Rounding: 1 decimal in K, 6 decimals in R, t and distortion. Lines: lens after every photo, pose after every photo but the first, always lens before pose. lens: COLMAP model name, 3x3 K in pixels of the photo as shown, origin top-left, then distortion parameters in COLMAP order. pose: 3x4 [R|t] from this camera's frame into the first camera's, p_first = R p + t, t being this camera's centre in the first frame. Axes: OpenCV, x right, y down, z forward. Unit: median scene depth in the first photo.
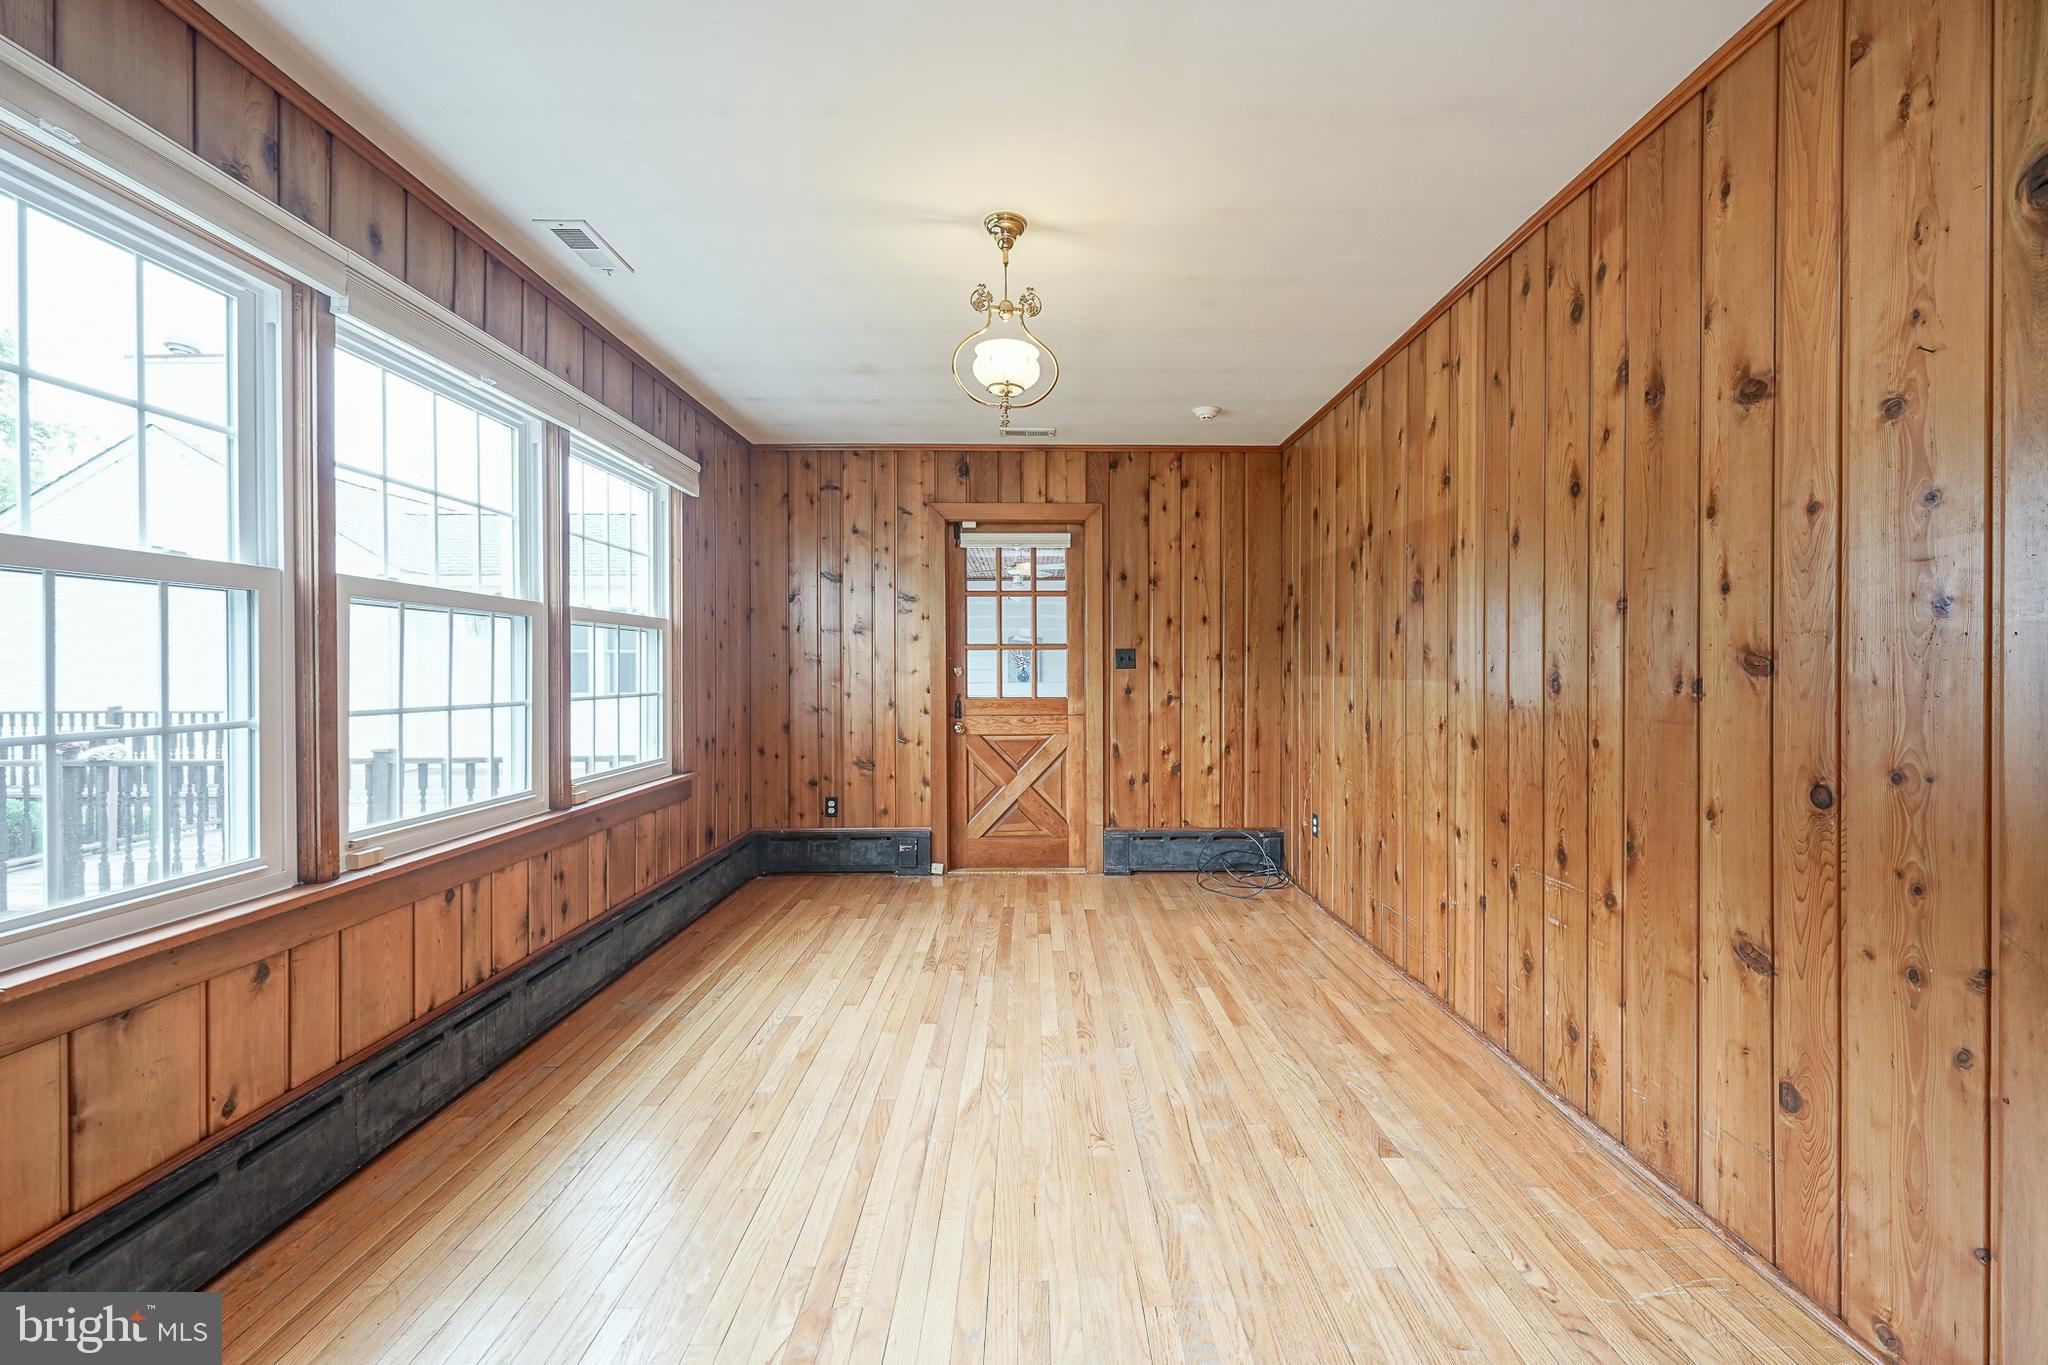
lens RADIAL K [[828.8, 0, 1018.0], [0, 828.8, 674.4], [0, 0, 1]] dist [-0.003842, 0.000969]
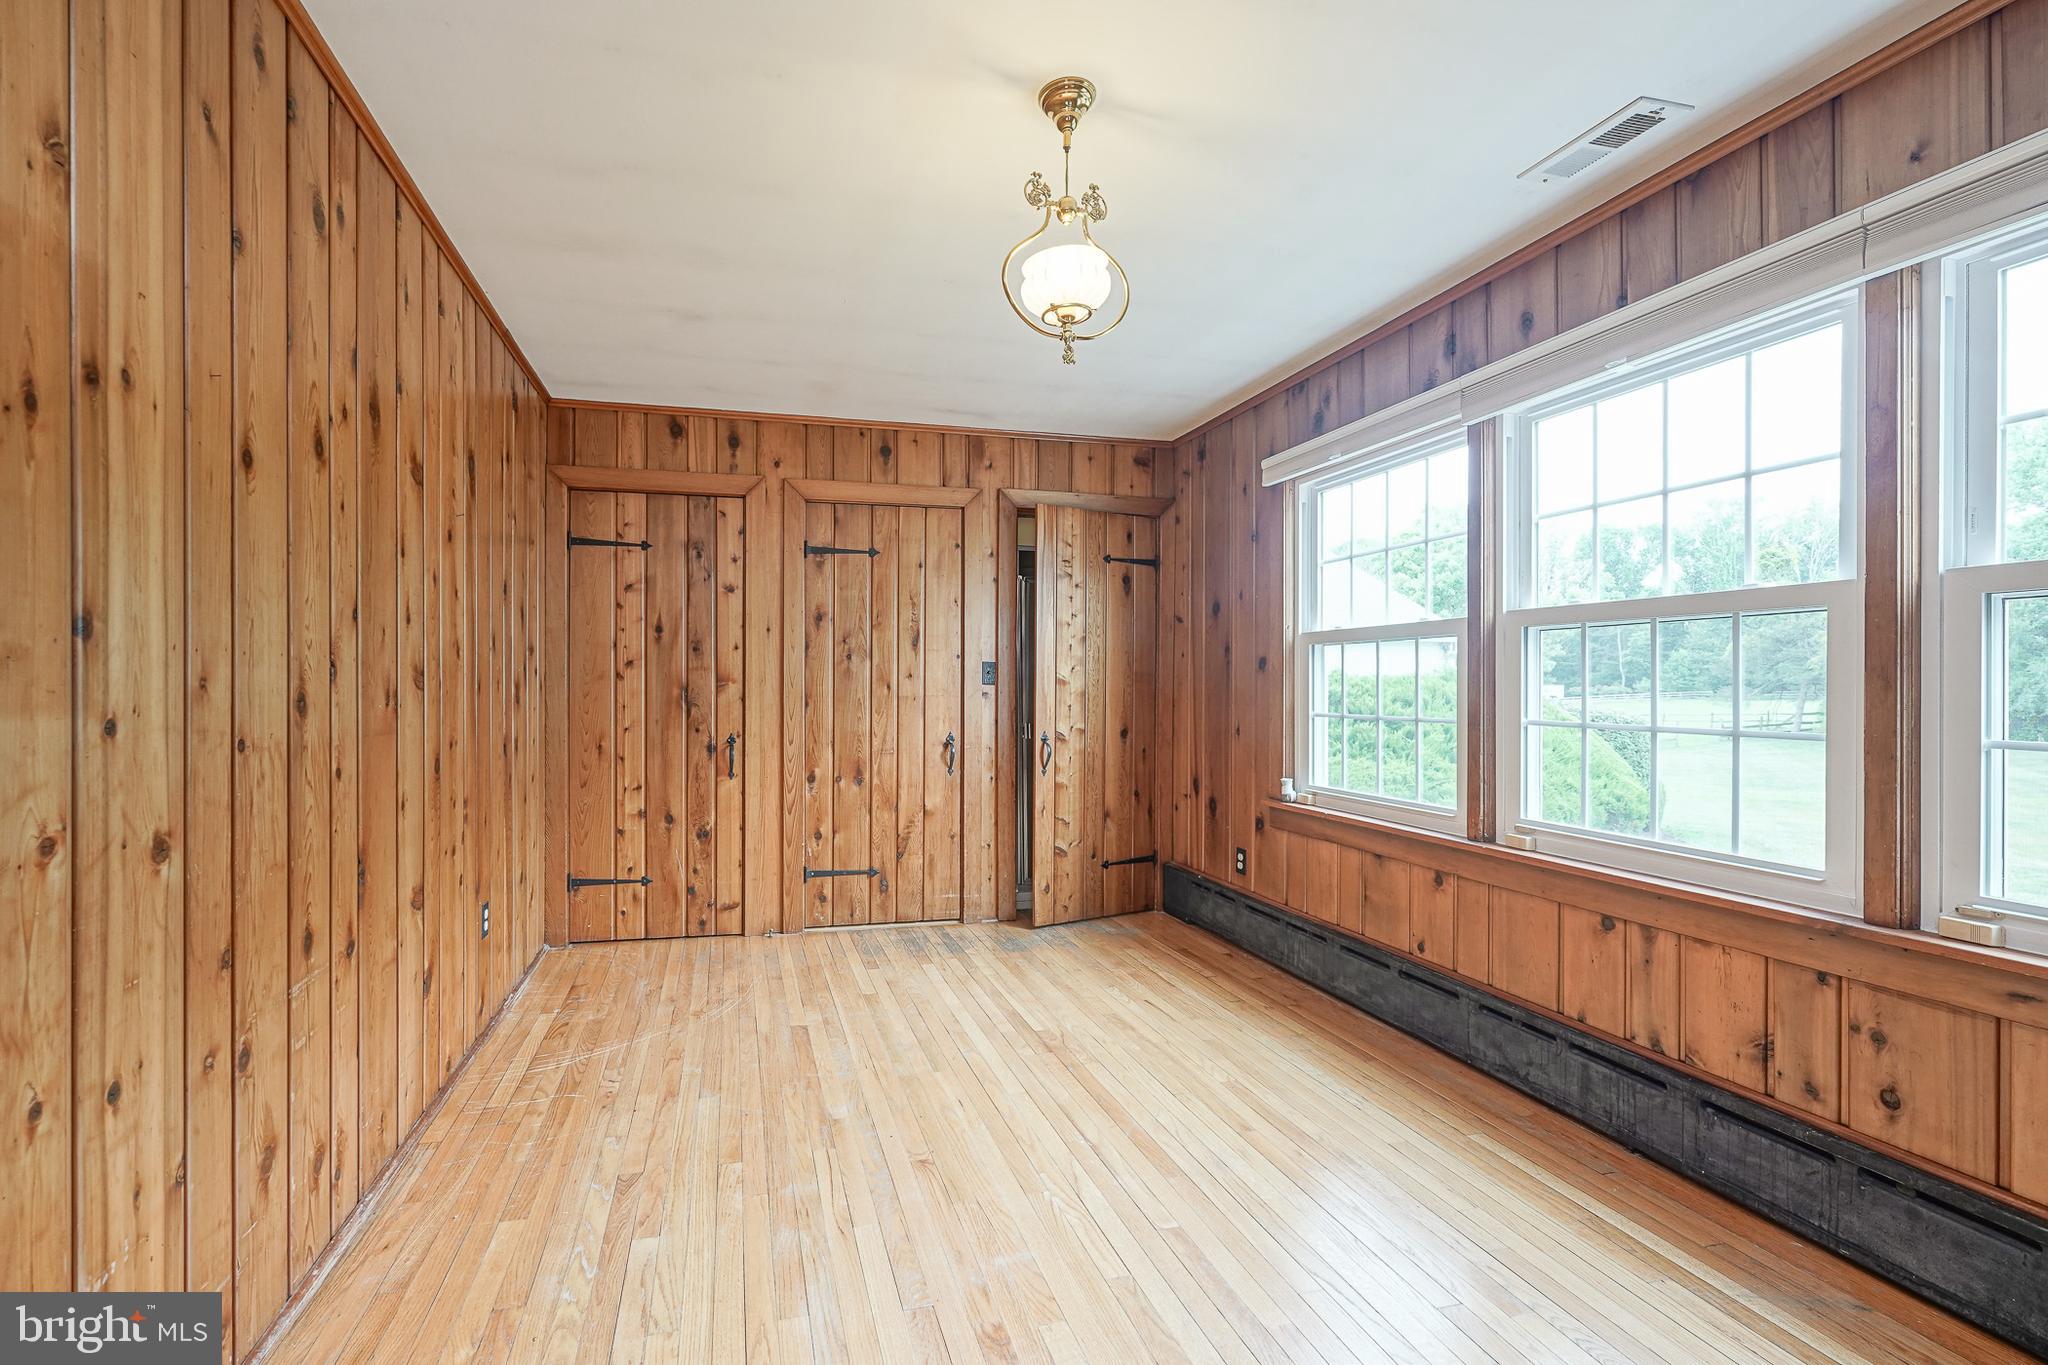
lens RADIAL K [[828.8, 0, 1017.8], [0, 828.8, 681.3], [0, 0, 1]] dist [-0.003842, 0.000969]
pose [[-0.937100, -0.003017, -0.349048, 0.291537], [-0.005651, 0.999963, 0.006527, -0.014767], [0.349016, 0.008089, -0.937082, 1.685681]]
